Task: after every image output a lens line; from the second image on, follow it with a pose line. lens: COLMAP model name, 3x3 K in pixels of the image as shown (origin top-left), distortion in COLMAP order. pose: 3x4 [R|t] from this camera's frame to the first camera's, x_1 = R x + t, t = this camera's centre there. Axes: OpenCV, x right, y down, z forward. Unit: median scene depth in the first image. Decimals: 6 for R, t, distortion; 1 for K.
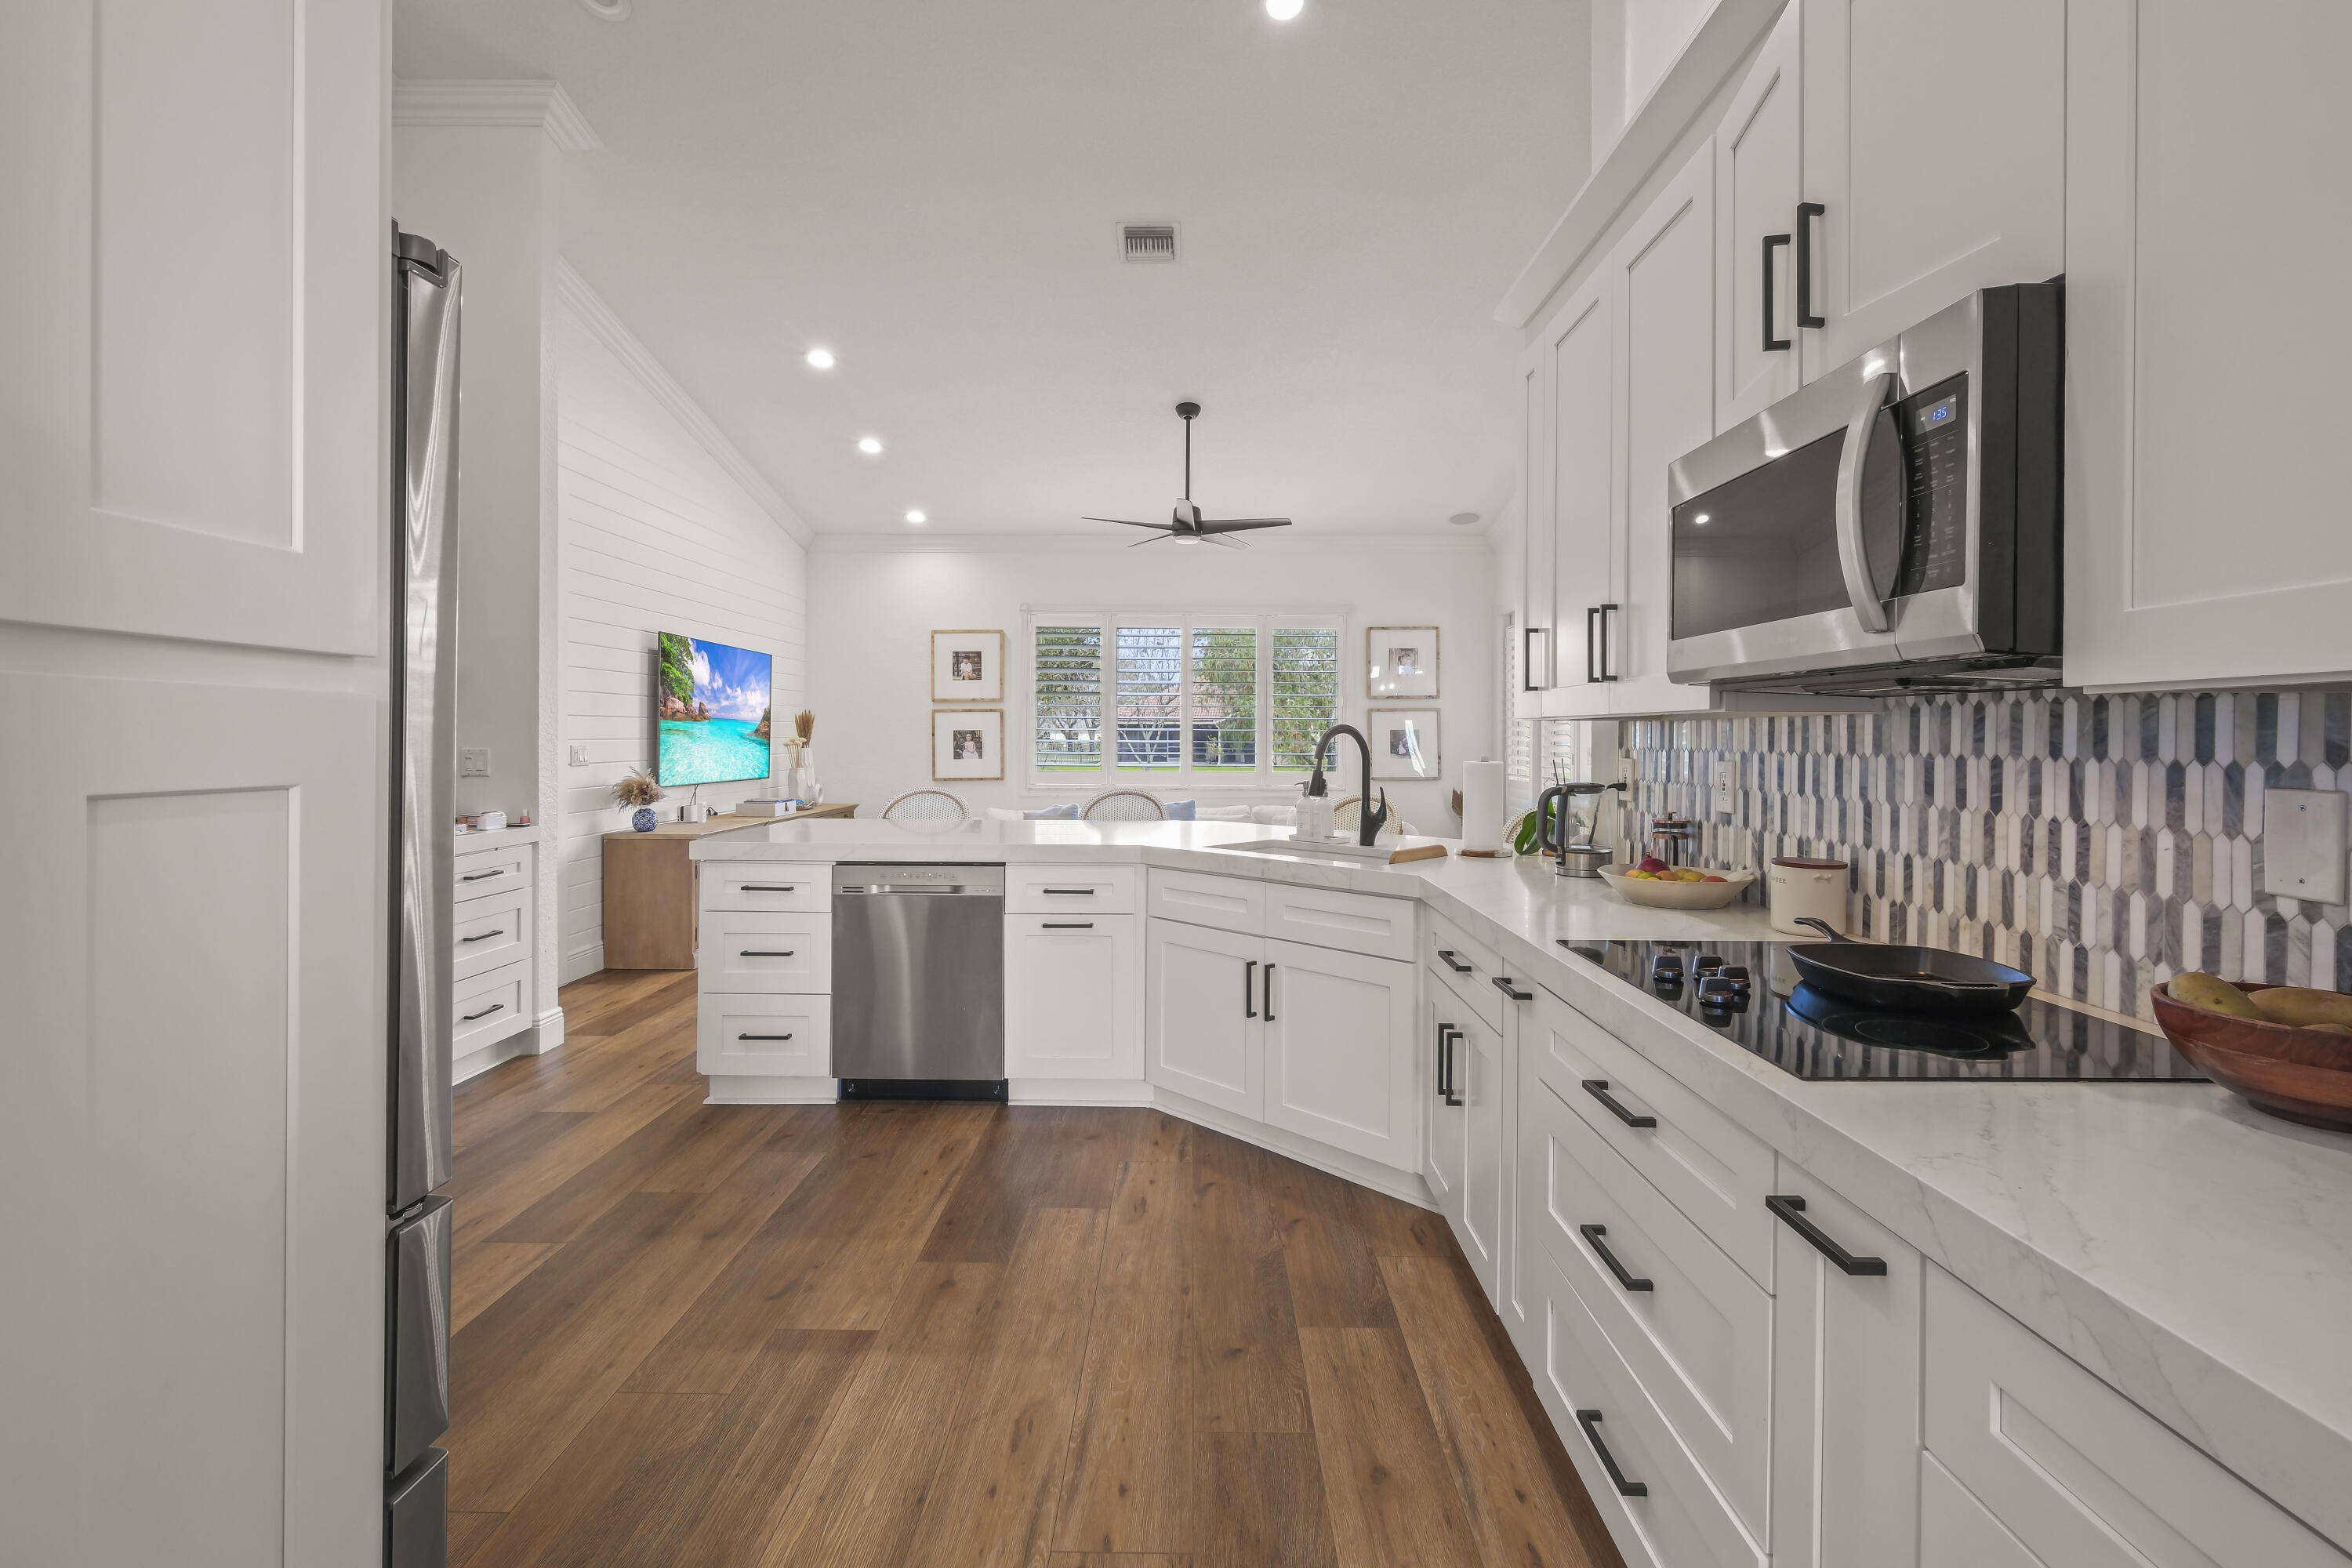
lens RADIAL K [[1039.8, 0, 1170.3], [0, 1039.8, 734.2], [0, 0, 1]] dist [-0.003334, -0.000682]
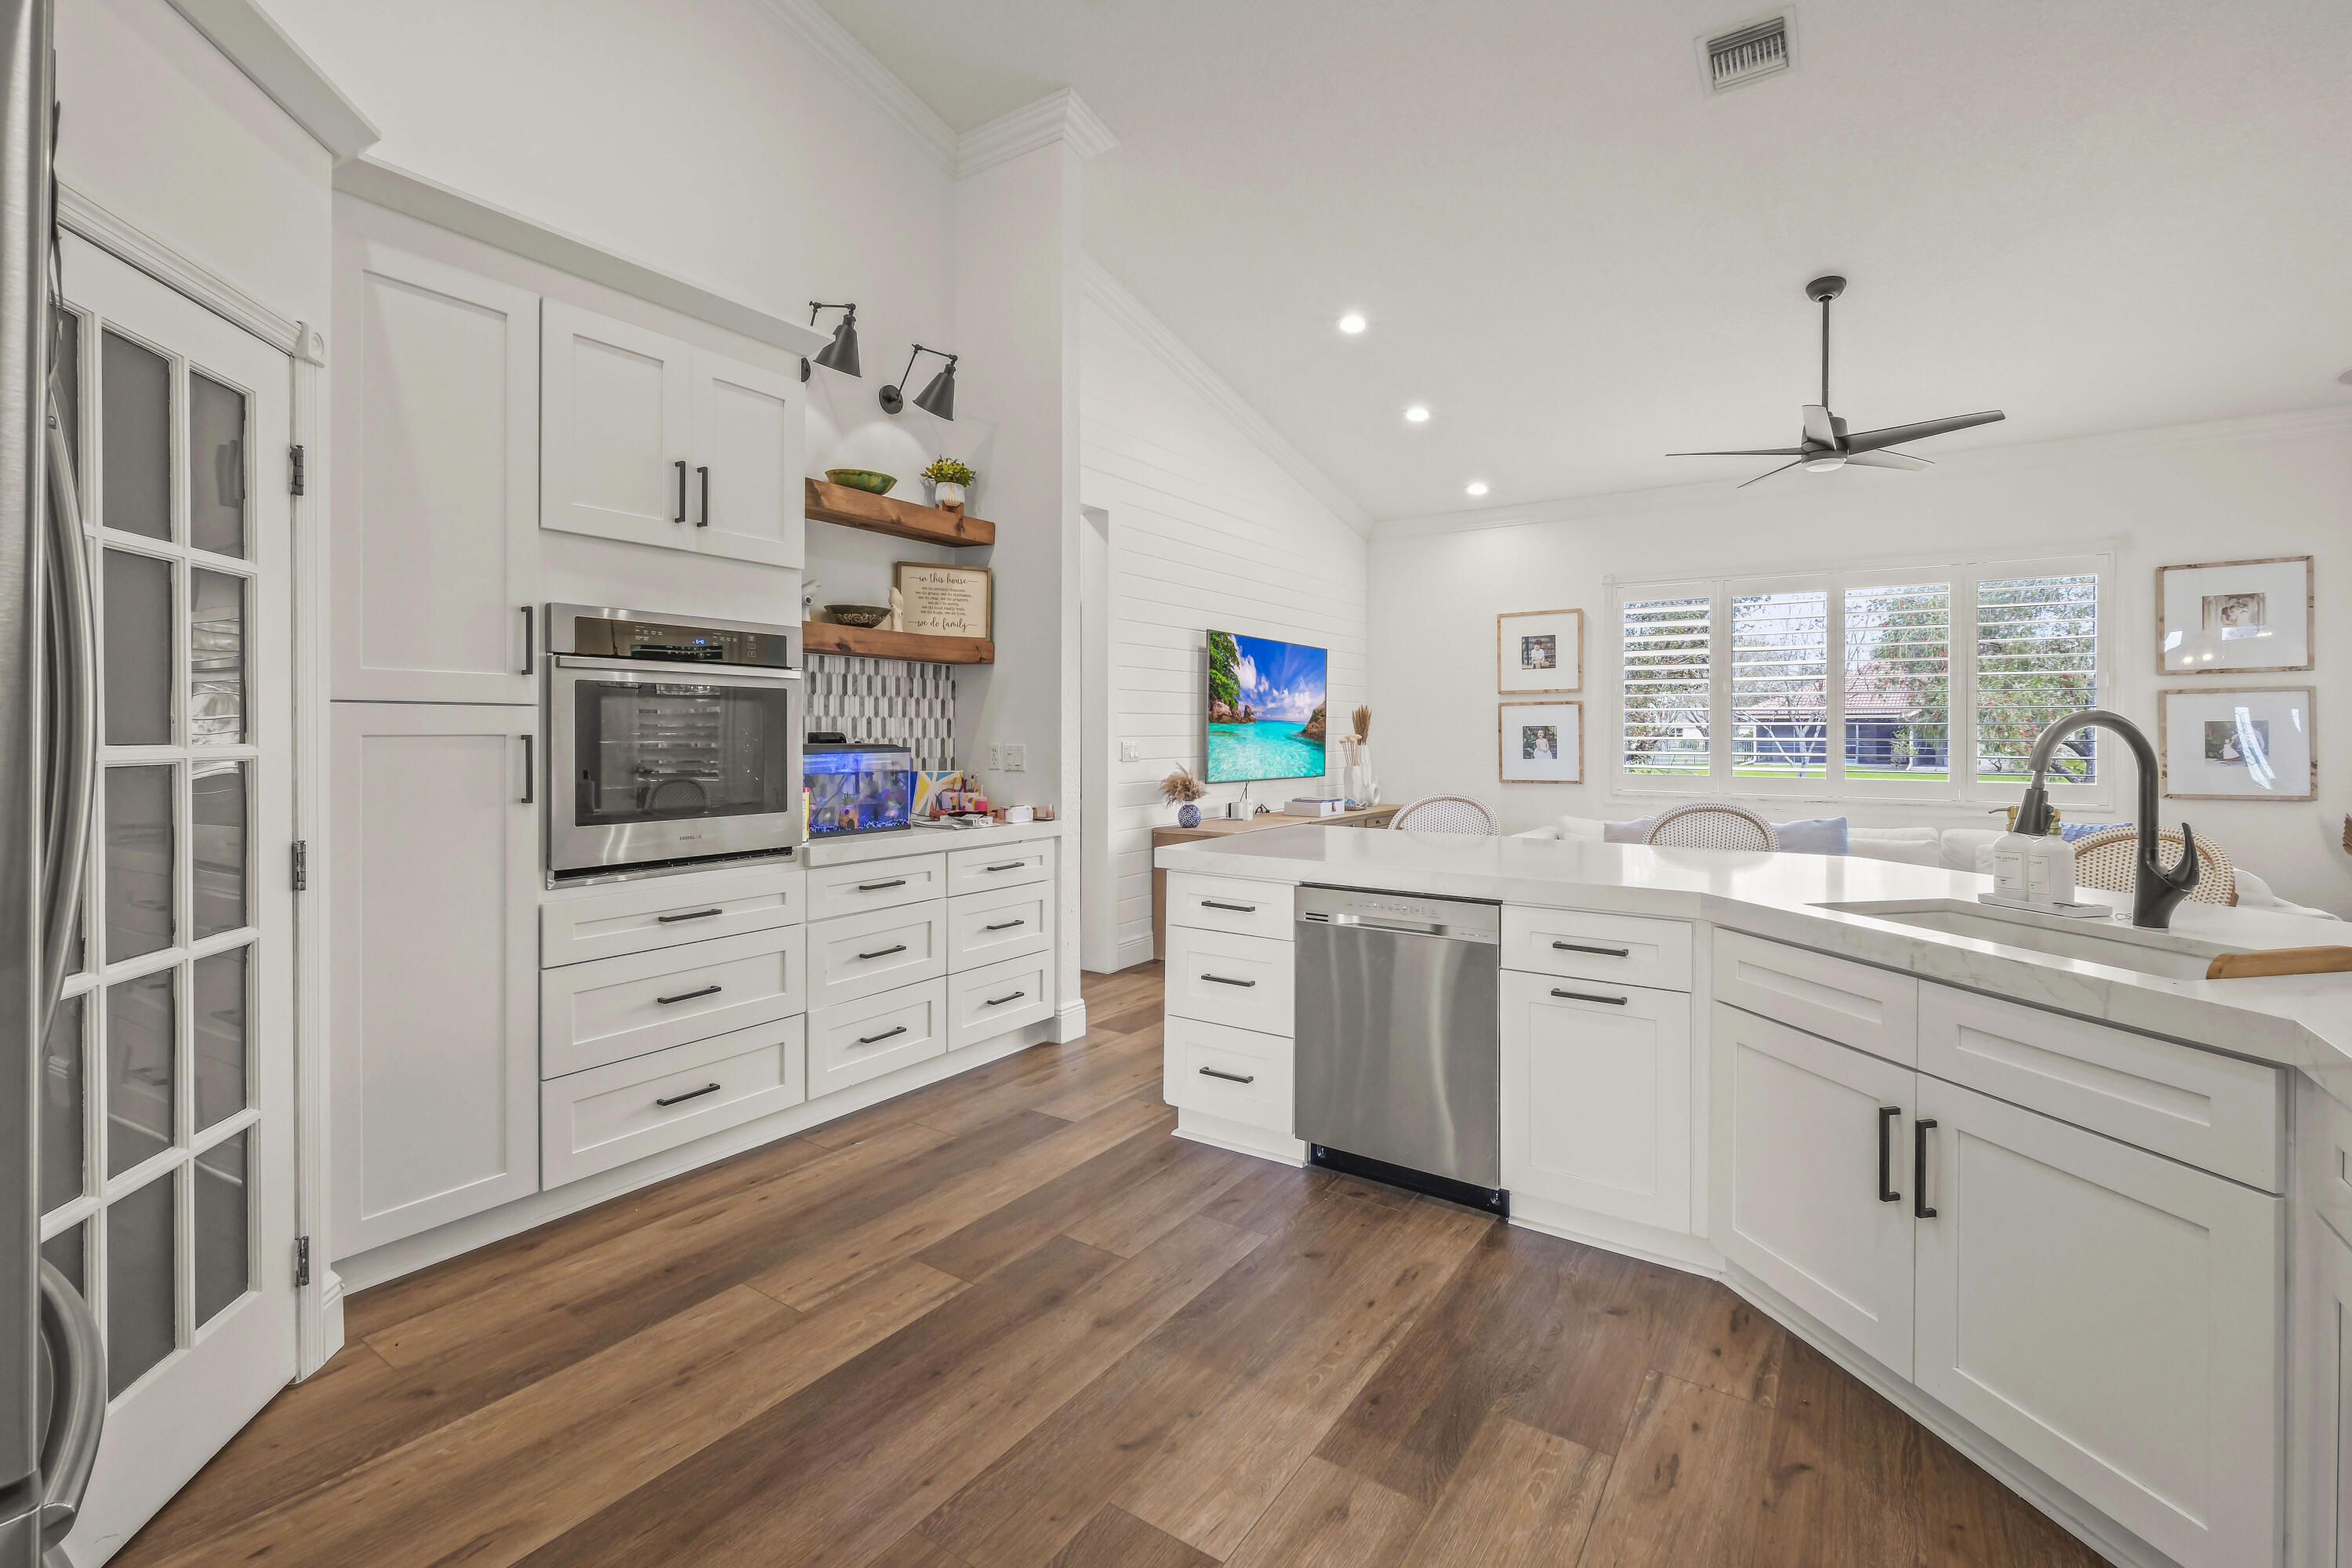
lens RADIAL K [[1039.8, 0, 1170.3], [0, 1039.8, 734.2], [0, 0, 1]] dist [-0.003334, -0.000682]
pose [[0.839282, -0.000242, -0.543696, 0.048749], [0.001856, 0.999995, 0.002420, 0.000892], [0.543693, -0.003040, 0.839278, 0.242034]]
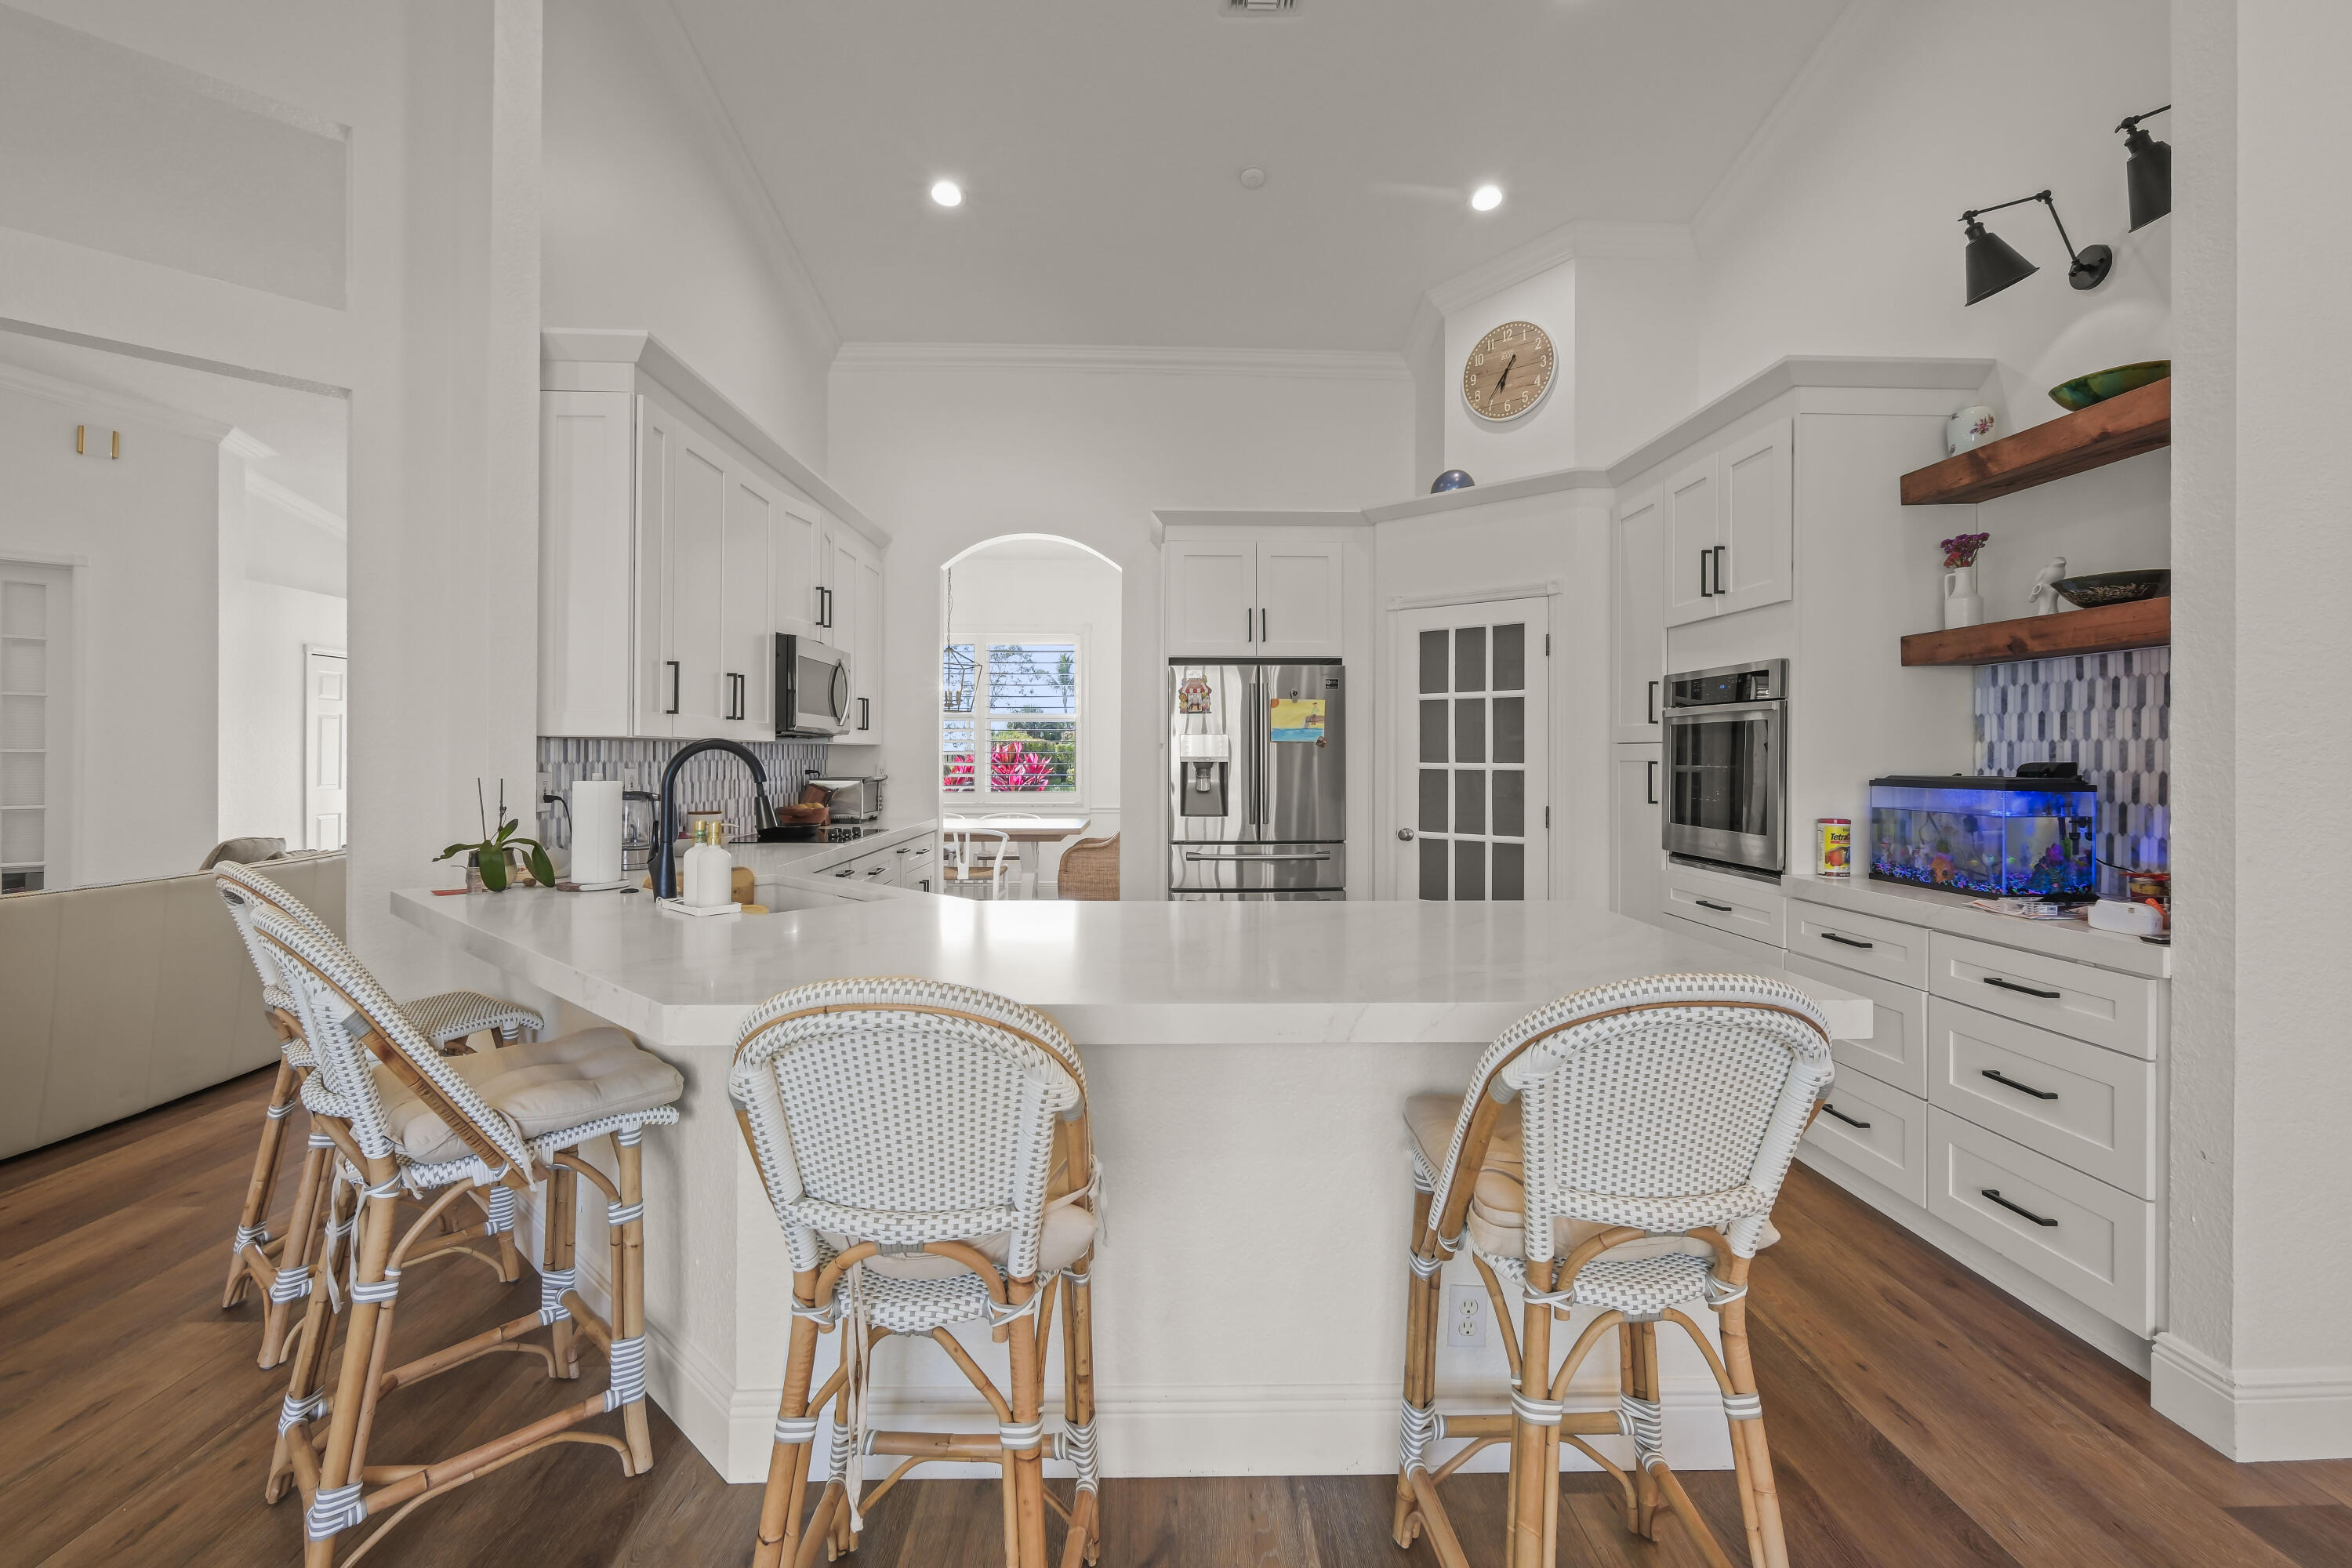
lens RADIAL K [[1026.4, 0, 1178.8], [0, 1026.4, 750.0], [0, 0, 1]] dist [0.014761, -0.000229]
pose [[-0.998757, -0.007950, -0.049201, -0.130068], [-0.007539, 0.999935, -0.008528, 0.003472], [0.049266, -0.008146, -0.998752, 1.723446]]
